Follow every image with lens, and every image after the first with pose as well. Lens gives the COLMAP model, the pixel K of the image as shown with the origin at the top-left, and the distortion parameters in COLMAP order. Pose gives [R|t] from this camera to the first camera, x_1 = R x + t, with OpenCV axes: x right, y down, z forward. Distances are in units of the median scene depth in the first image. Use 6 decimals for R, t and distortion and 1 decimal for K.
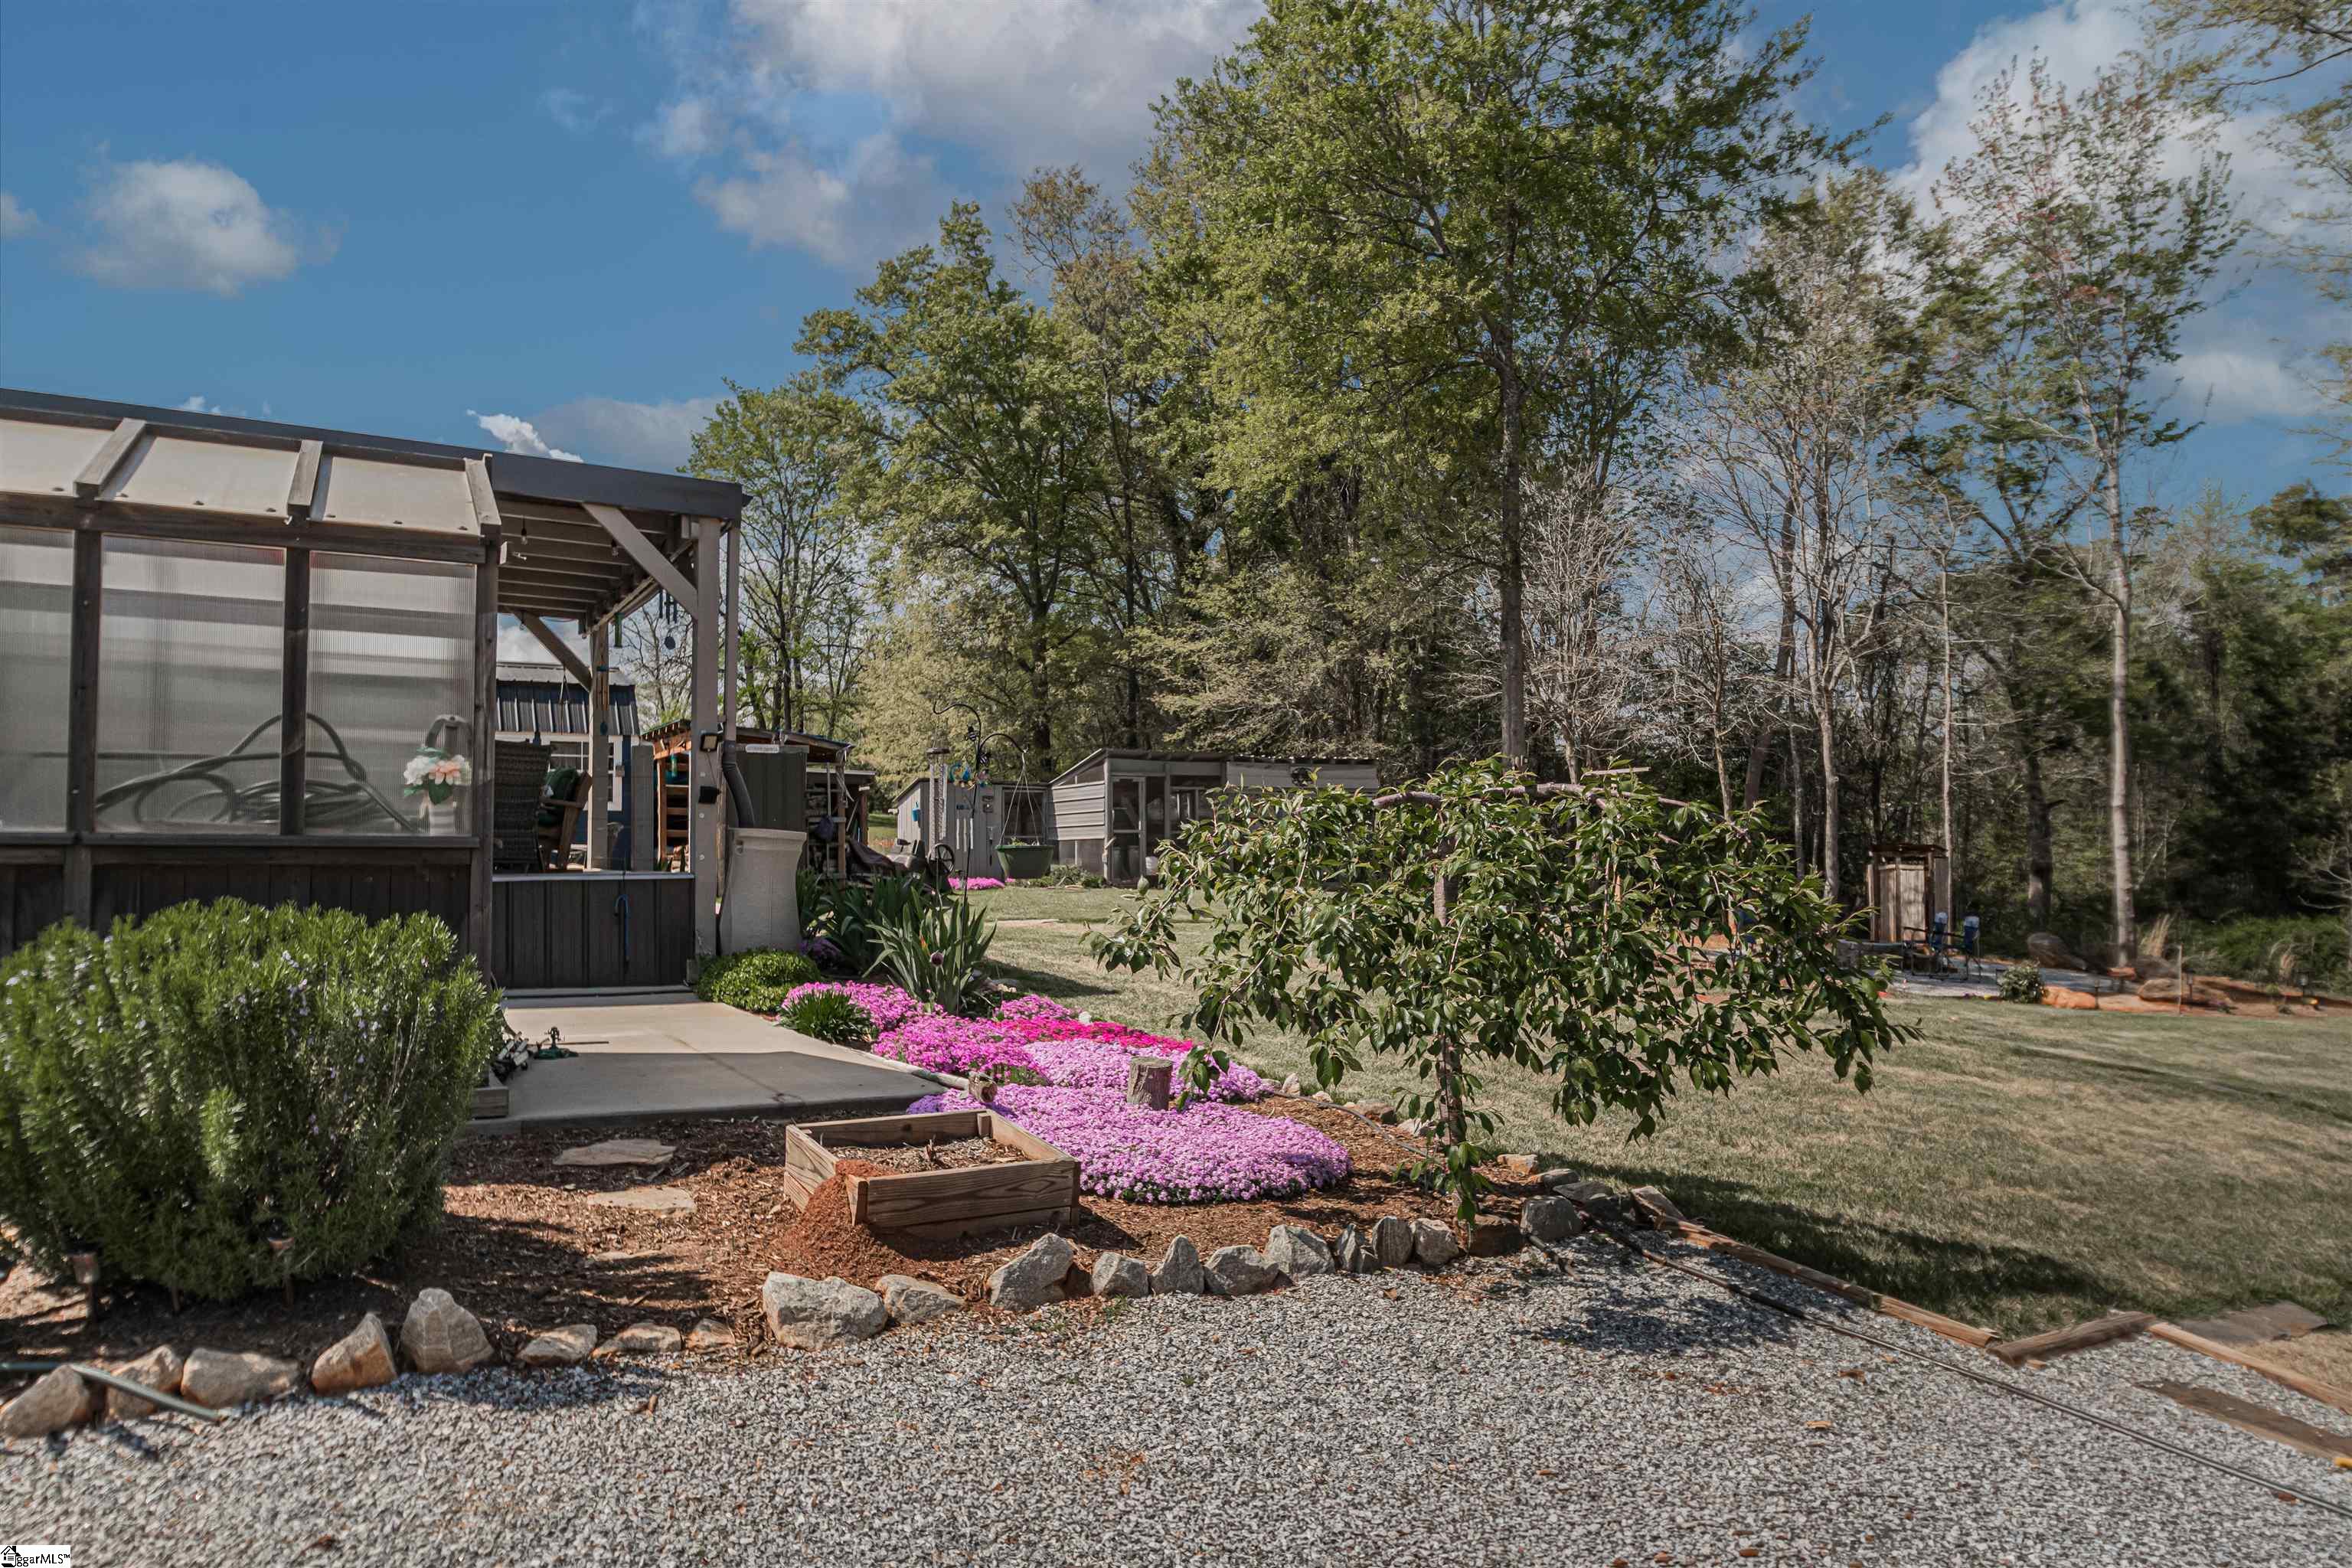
lens RADIAL K [[1529.9, 0, 1173.1], [0, 1529.9, 837.2], [0, 0, 1]] dist [-0.006472, 0.041629]
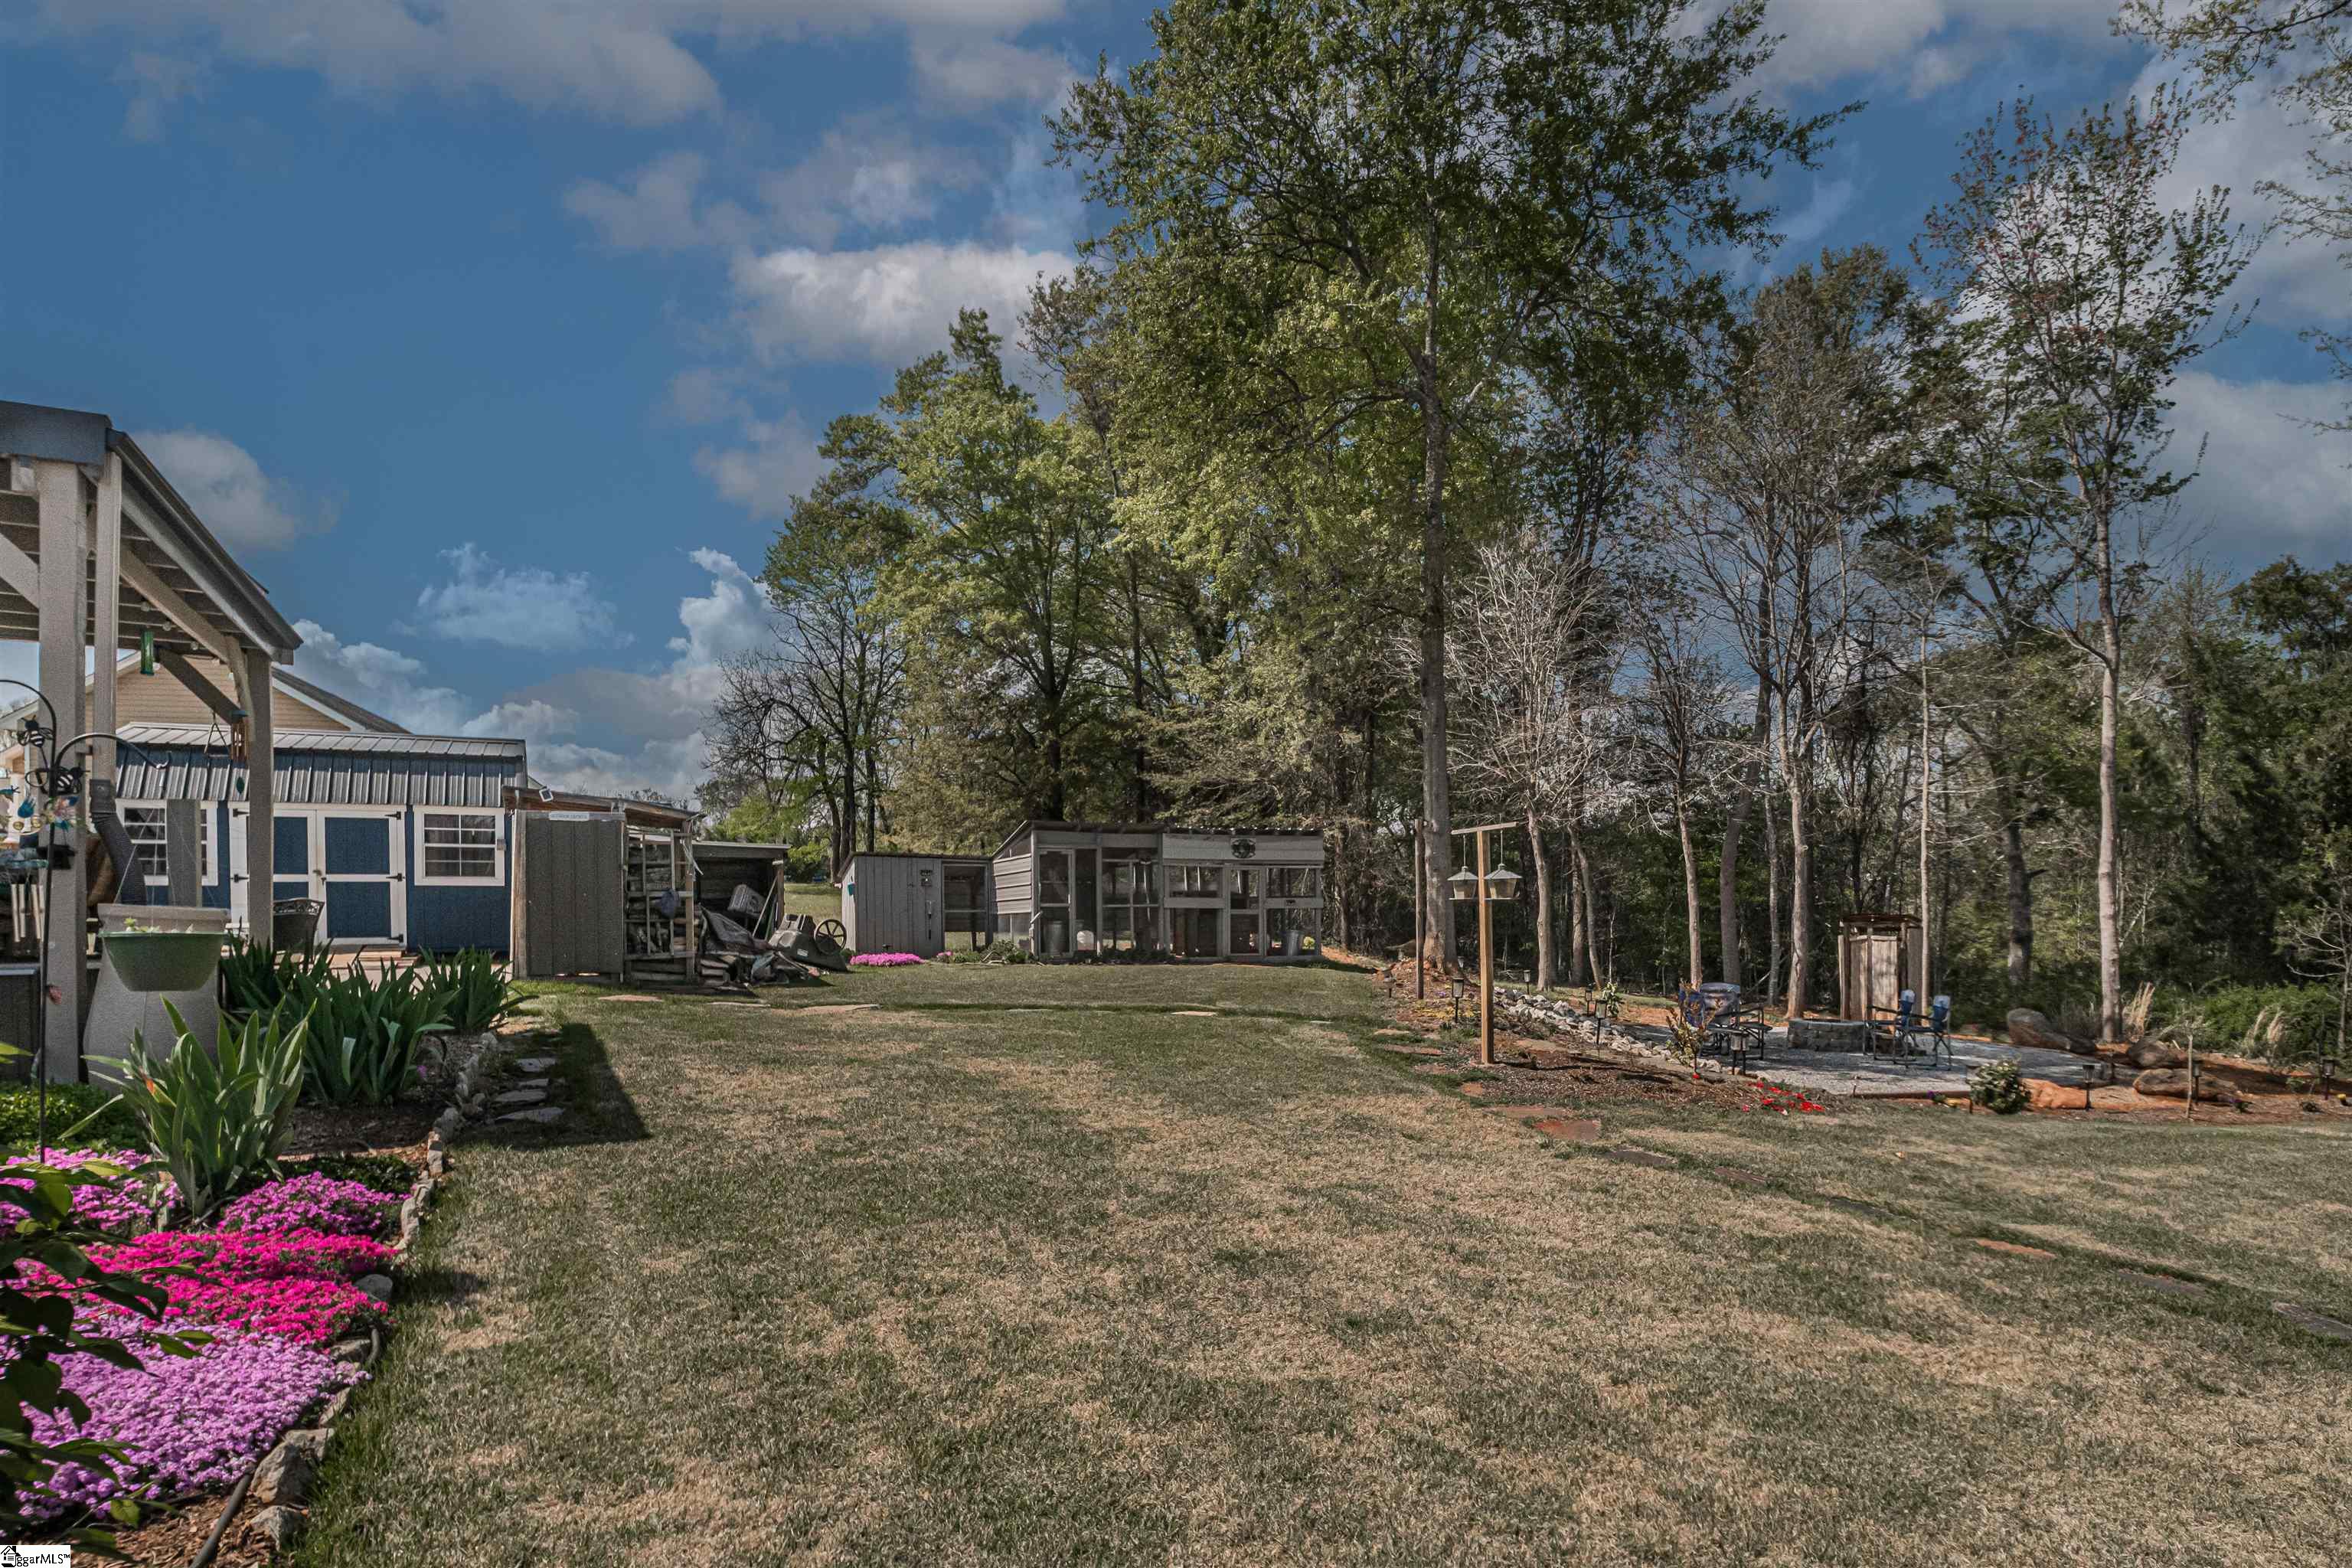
lens RADIAL K [[1279.3, 0, 1200.3], [0, 1279.3, 940.2], [0, 0, 1]] dist [0.008393, -0.000181]
pose [[0.998548, -0.003421, -0.053760, 0.084920], [0.004701, 0.999708, 0.023704, -0.000224], [0.053663, -0.023922, 0.998272, 0.151149]]
